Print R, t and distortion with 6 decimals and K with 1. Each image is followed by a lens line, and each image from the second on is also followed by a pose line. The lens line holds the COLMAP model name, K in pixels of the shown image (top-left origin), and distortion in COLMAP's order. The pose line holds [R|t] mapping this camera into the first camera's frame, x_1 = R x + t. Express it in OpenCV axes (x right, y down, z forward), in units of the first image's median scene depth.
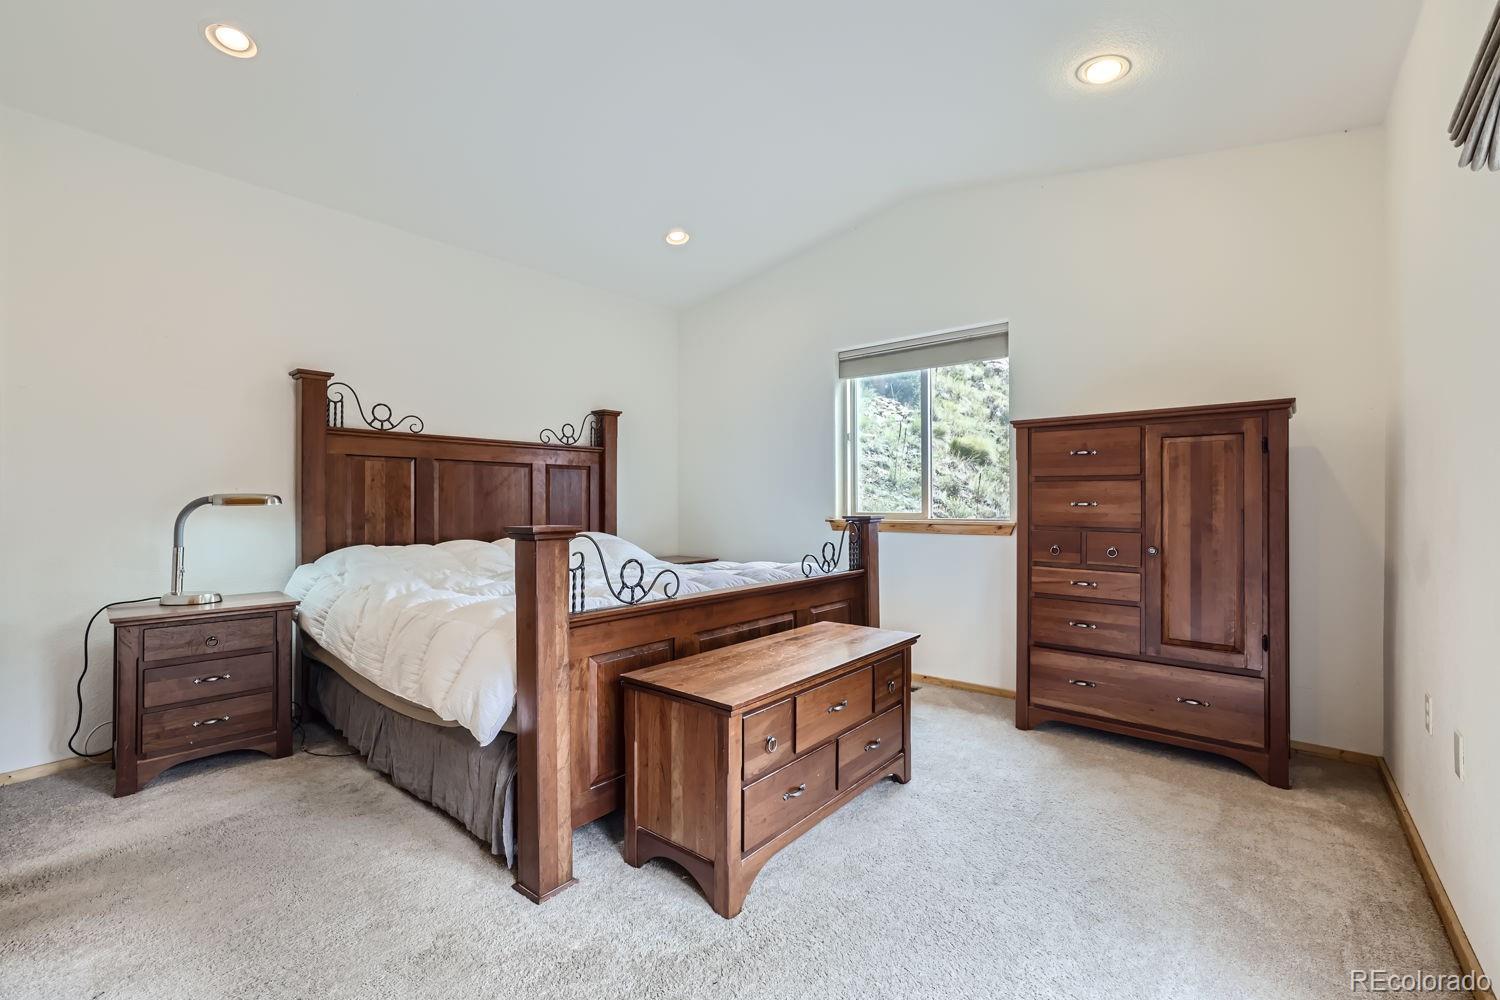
lens RADIAL K [[637.1, 0, 743.5], [0, 637.1, 500.2], [0, 0, 1]] dist [-0.021914, 0.015064]
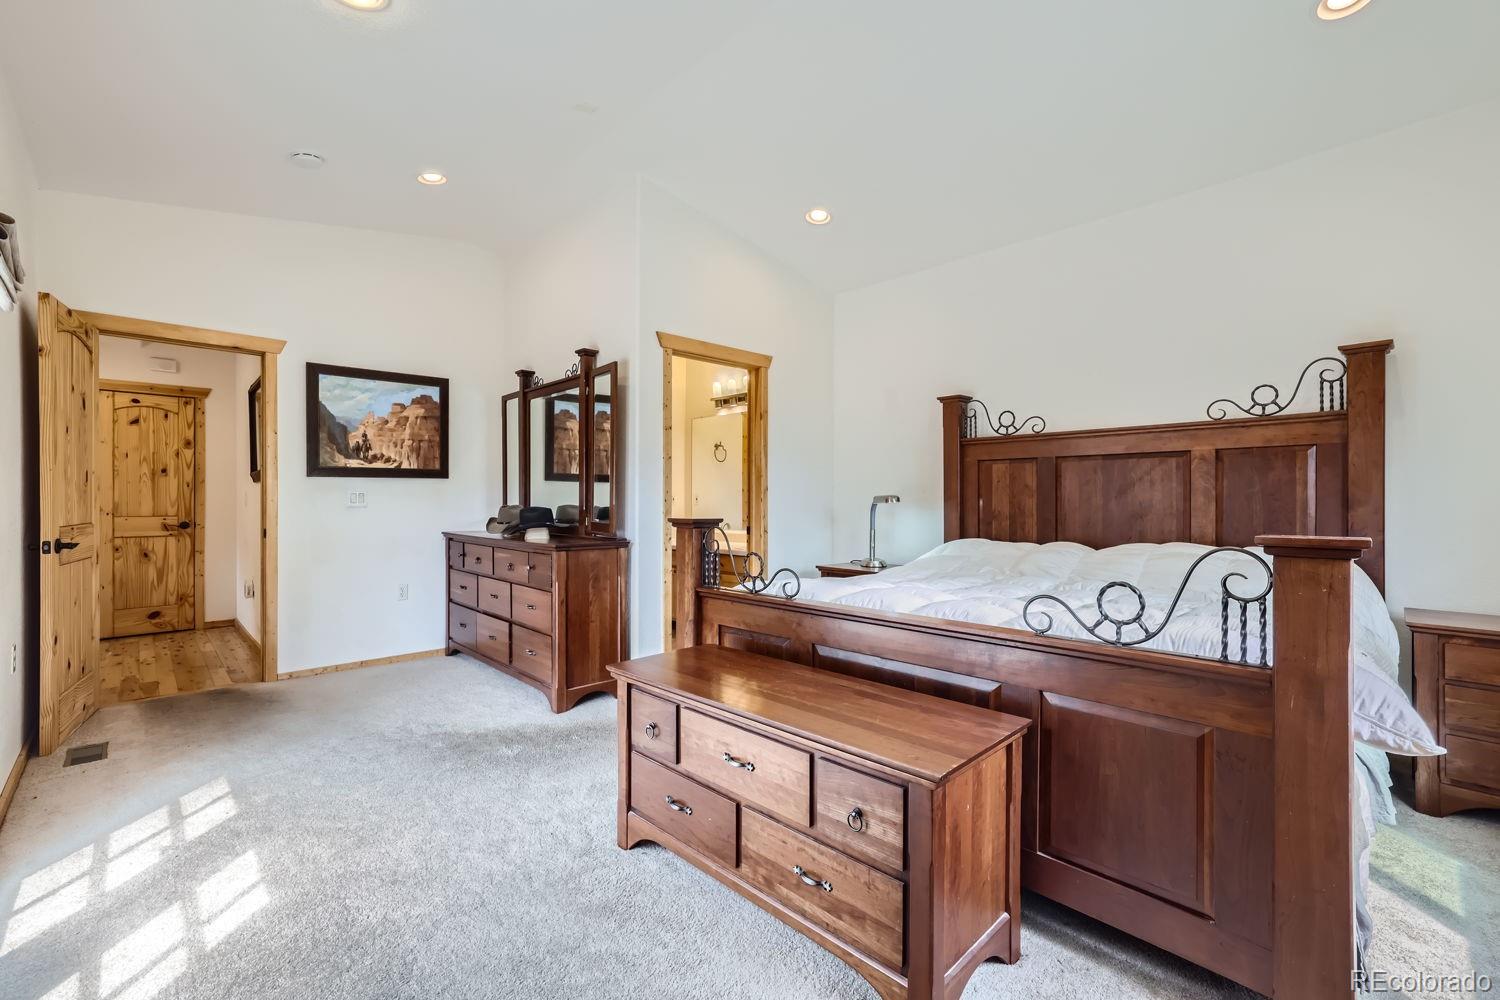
lens RADIAL K [[637.1, 0, 743.5], [0, 637.1, 500.2], [0, 0, 1]] dist [-0.021914, 0.015064]
pose [[-0.104189, 0.000437, -0.994557, 0.575302], [0.002662, 0.999996, 0.000161, 0.000168], [0.994554, -0.002631, -0.104190, 0.673577]]
